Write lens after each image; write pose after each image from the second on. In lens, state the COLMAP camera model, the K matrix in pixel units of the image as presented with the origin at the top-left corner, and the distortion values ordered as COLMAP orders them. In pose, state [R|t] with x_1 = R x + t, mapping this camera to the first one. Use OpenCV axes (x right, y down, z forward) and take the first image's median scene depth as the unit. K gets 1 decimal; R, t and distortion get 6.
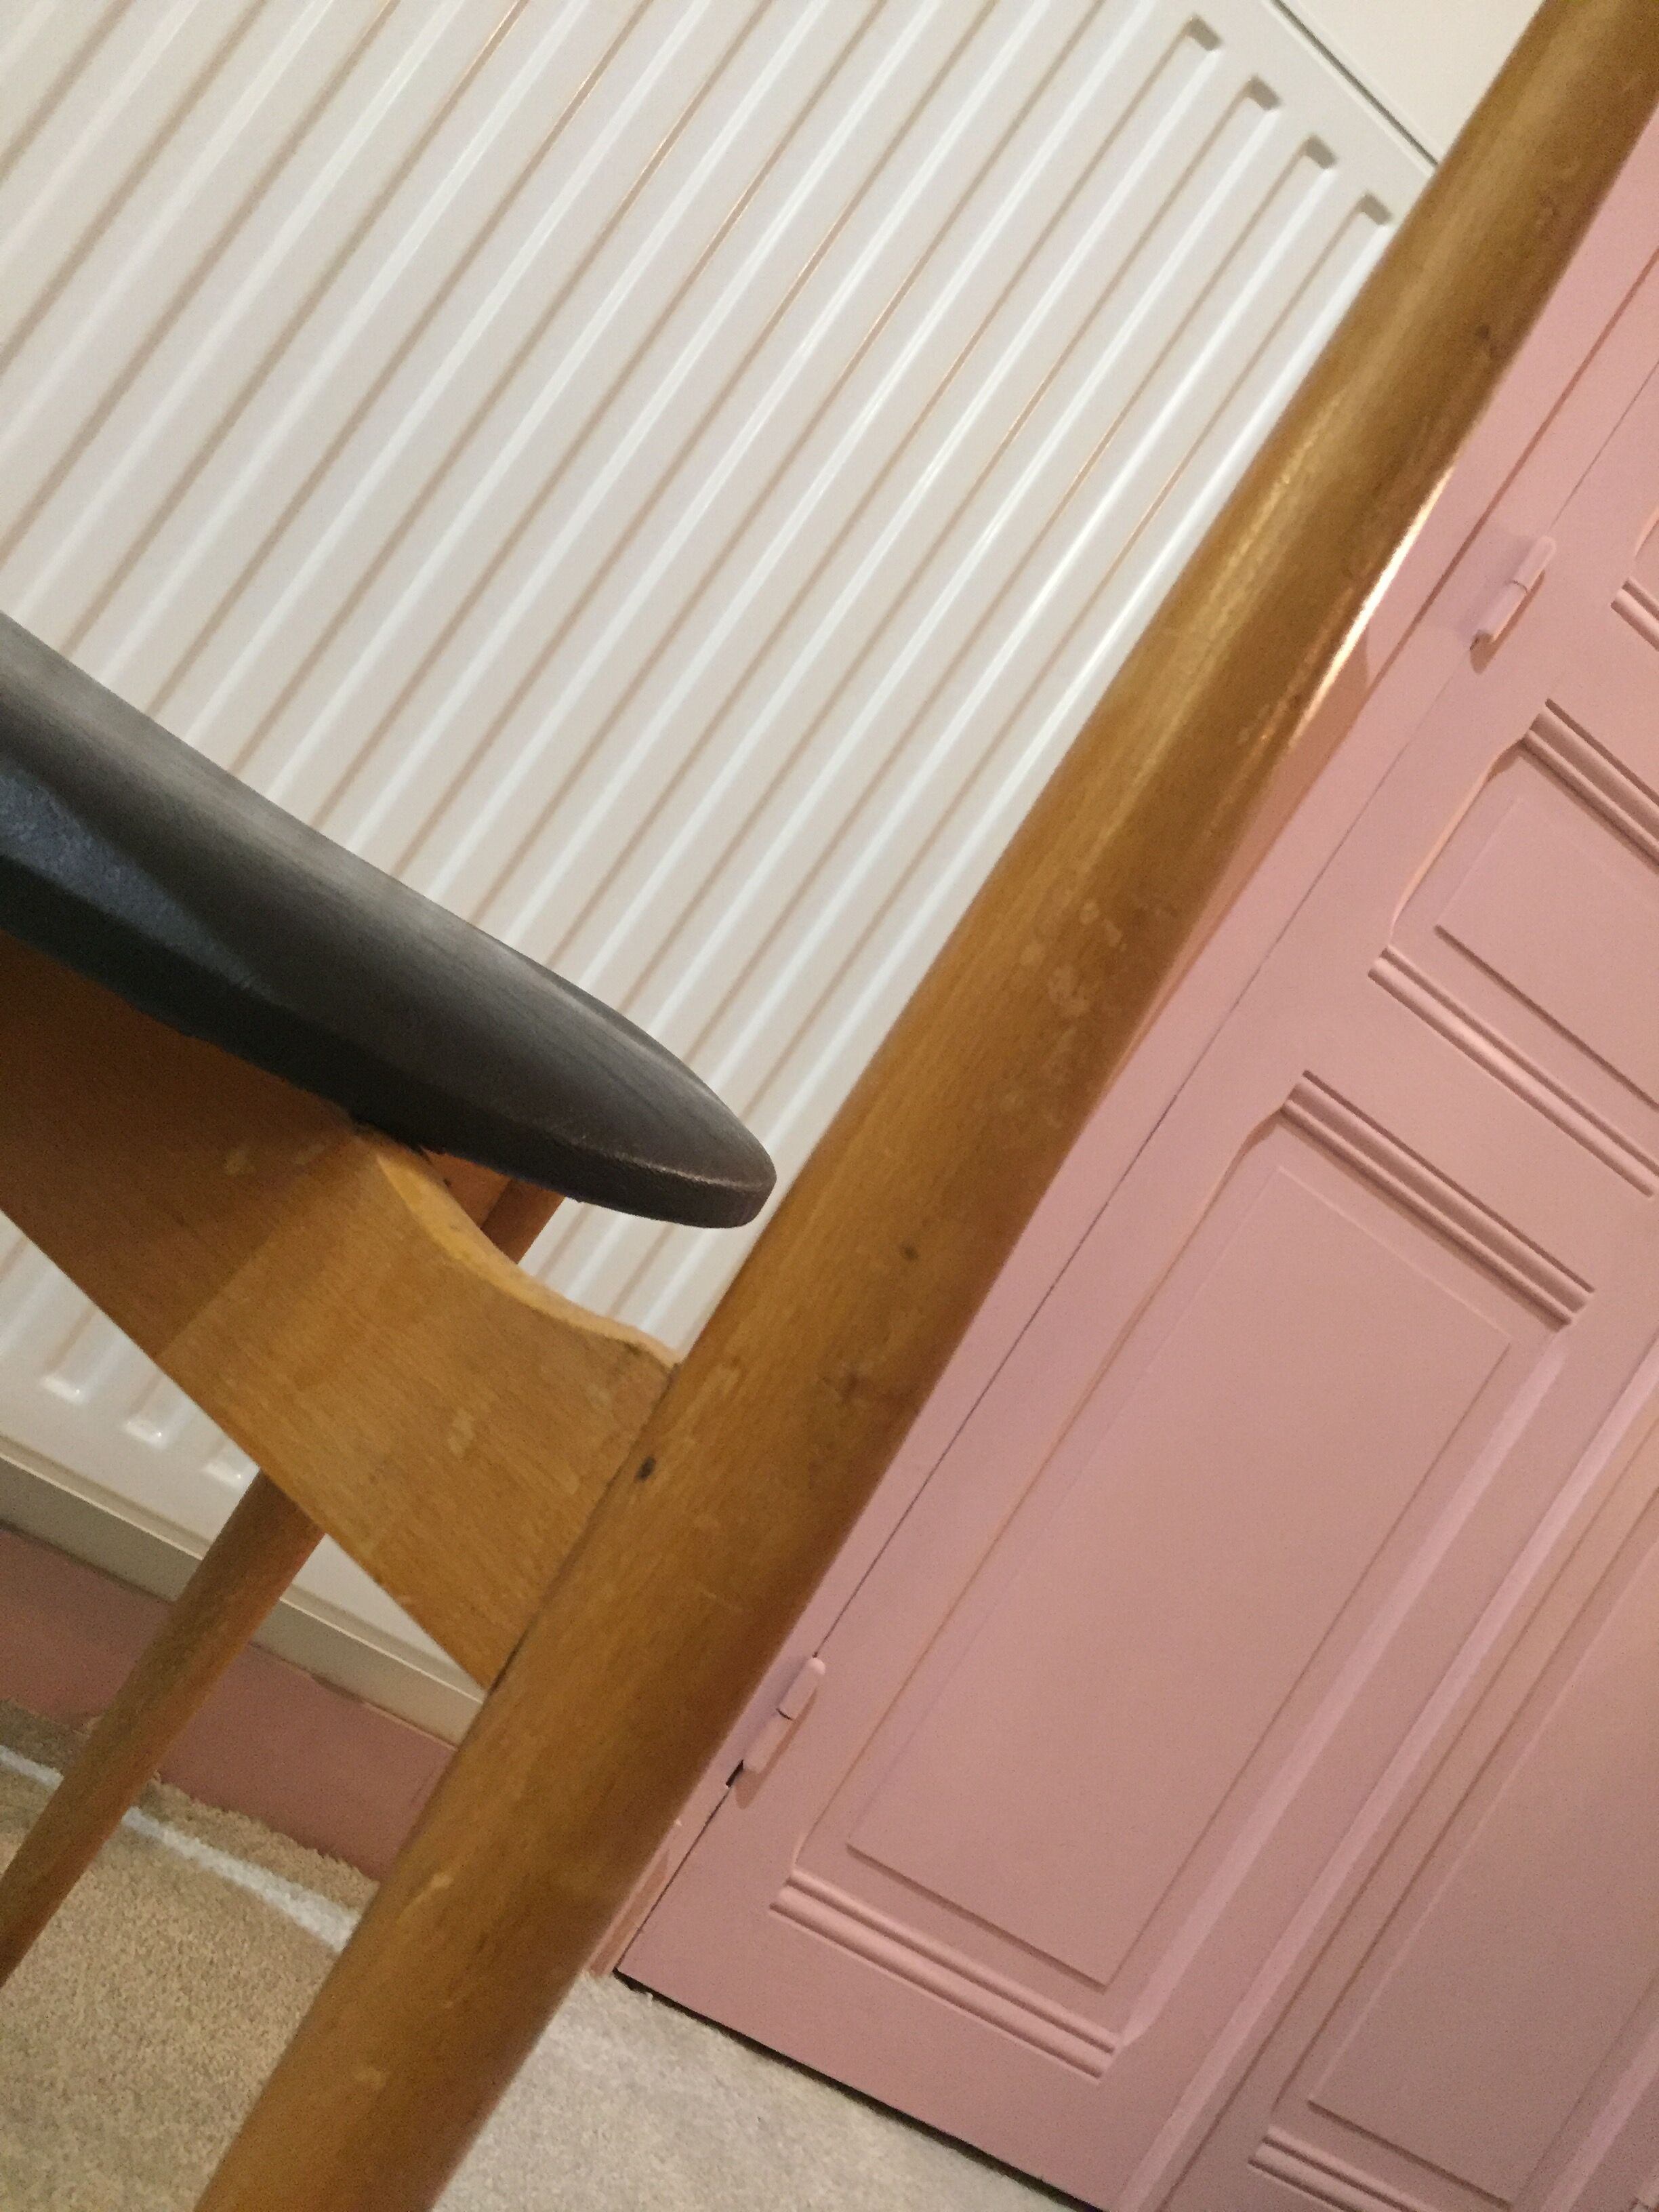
lens RADIAL K [[1921.9, 0, 841.0], [0, 1921.9, 1100.6], [0, 0, 1]] dist [0.088123, -0.148740]
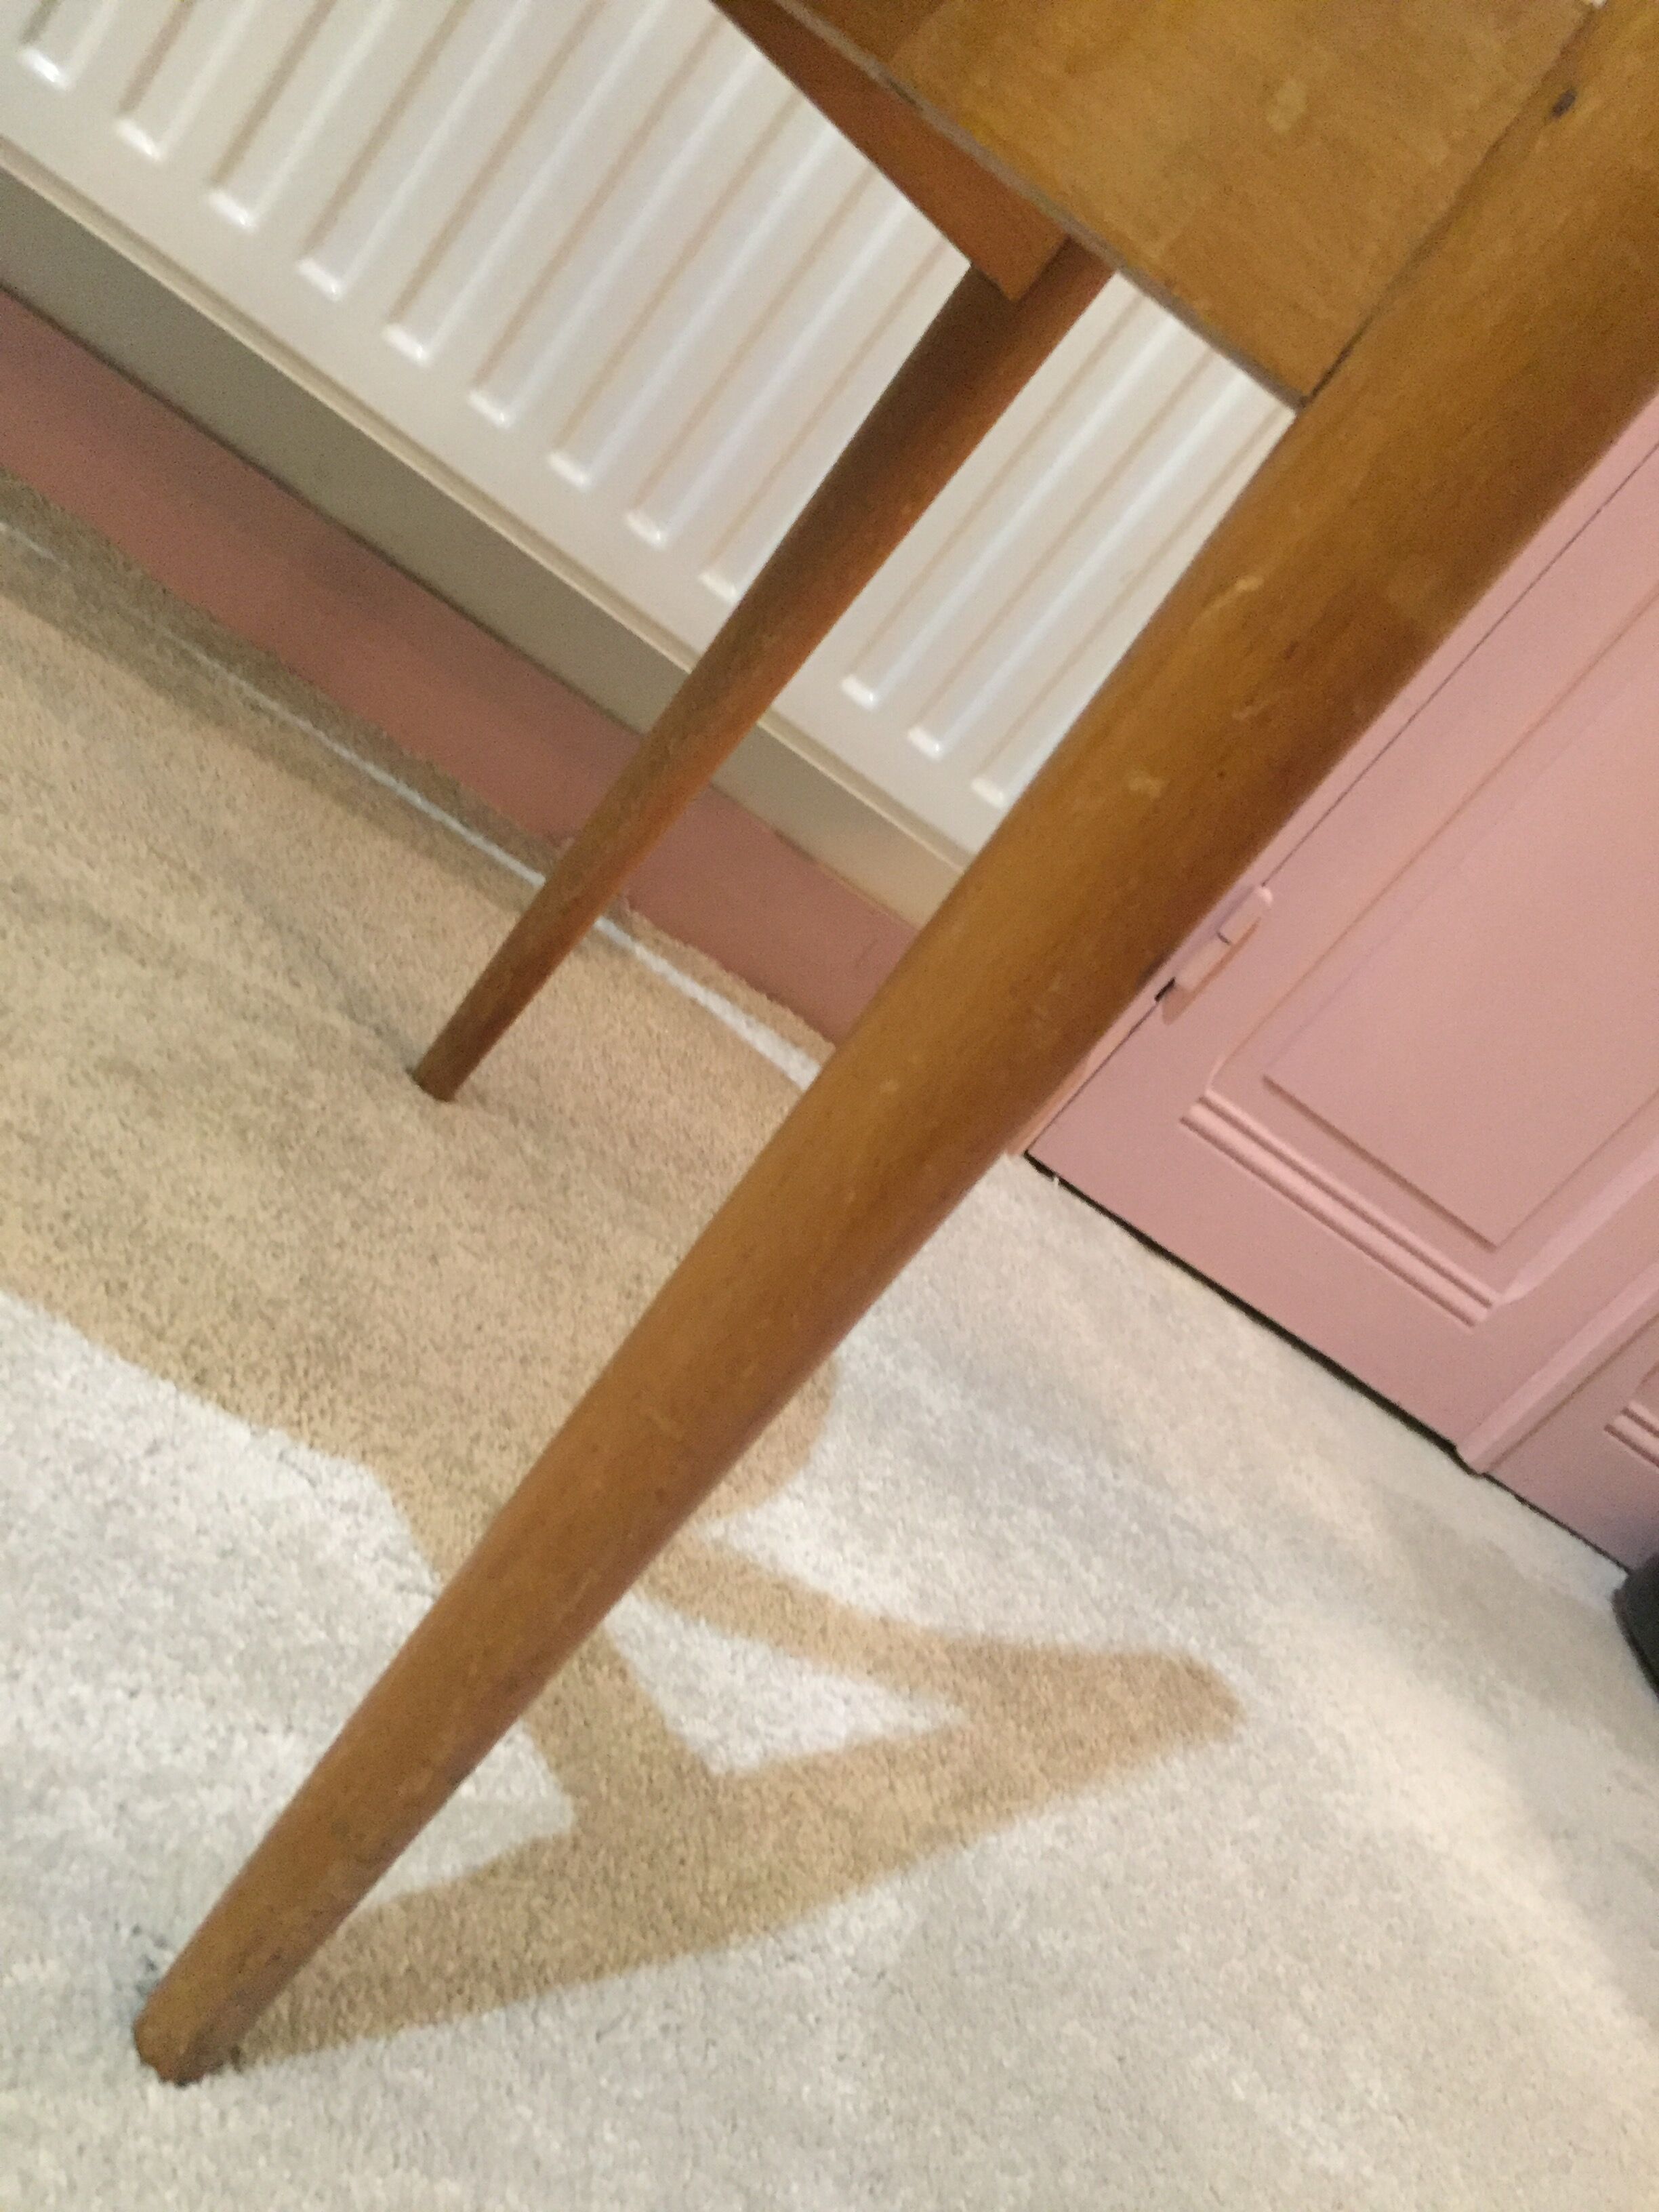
lens RADIAL K [[1921.9, 0, 847.9], [0, 1921.9, 1109.3], [0, 0, 1]] dist [0.088123, -0.148740]
pose [[0.979682, 0.135152, -0.148180, -0.072569], [-0.081009, 0.942549, 0.324098, 0.116649], [0.183470, -0.305509, 0.934346, 0.022345]]
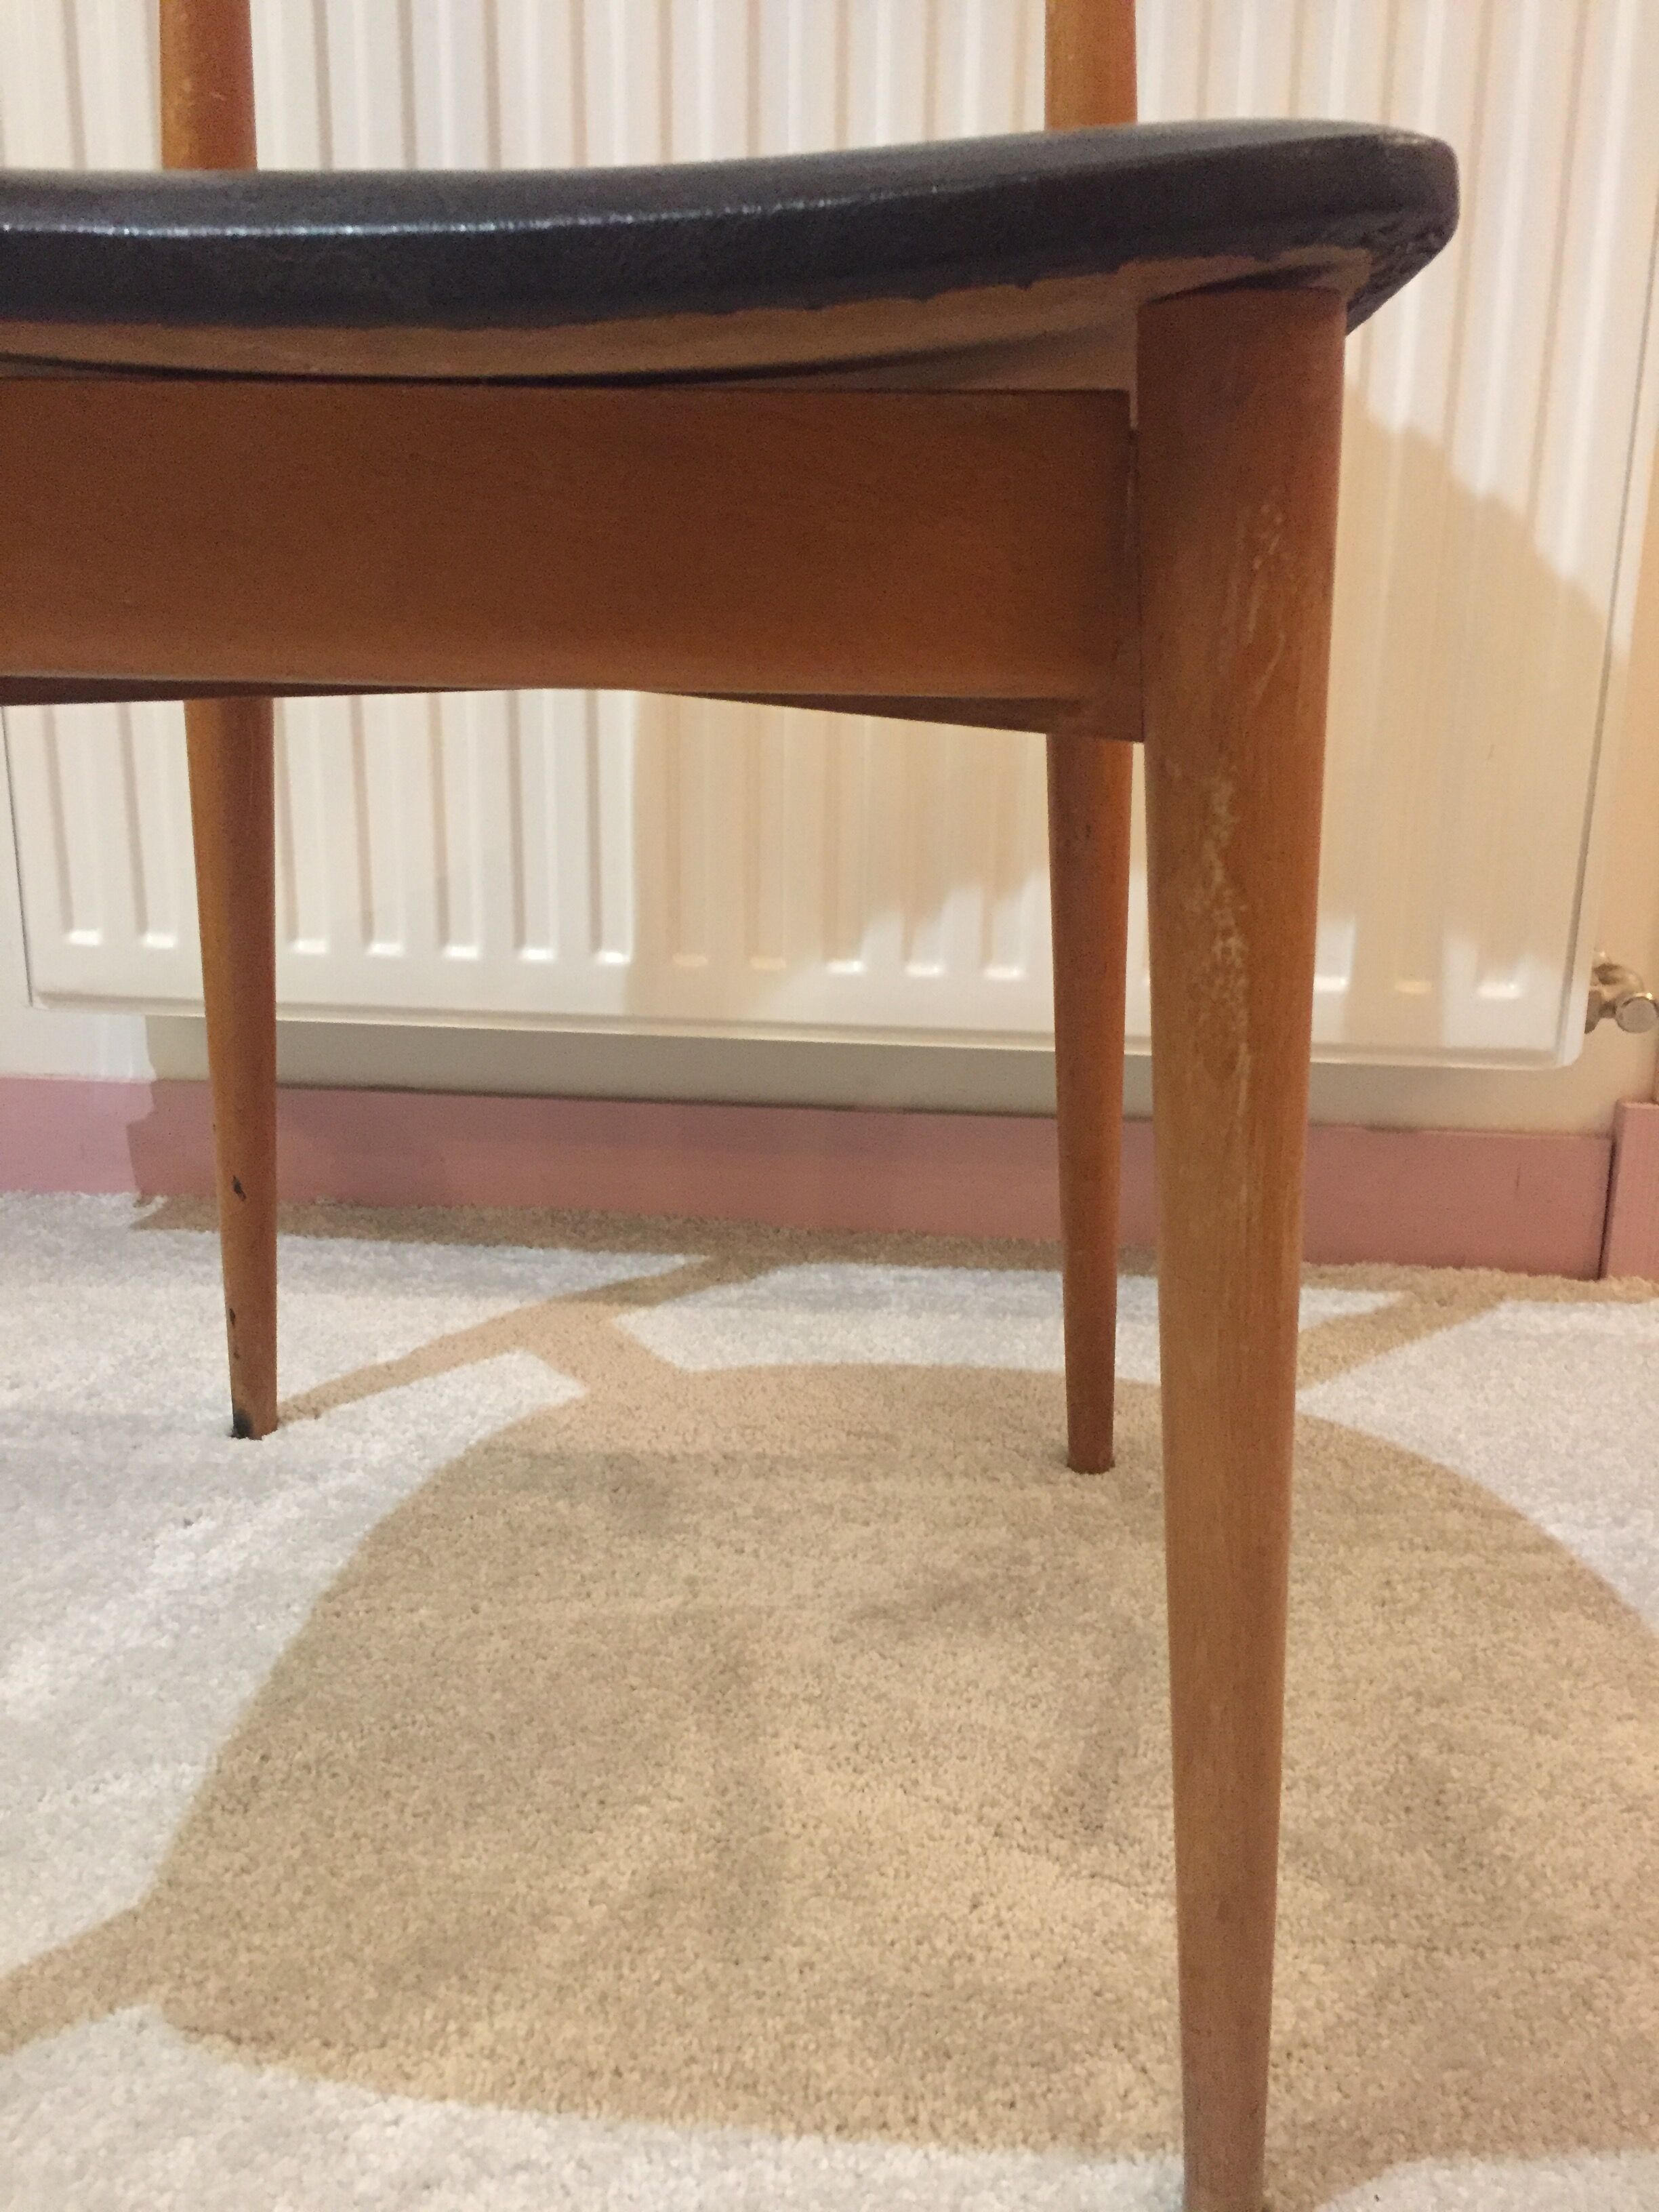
lens RADIAL K [[1921.9, 0, 828.8], [0, 1921.9, 1095.7], [0, 0, 1]] dist [0.088123, -0.148740]
pose [[0.740239, -0.425329, -0.520712, 0.077742], [0.505436, 0.862754, 0.013807, 0.134152], [0.443374, -0.273407, 0.853621, -0.030154]]
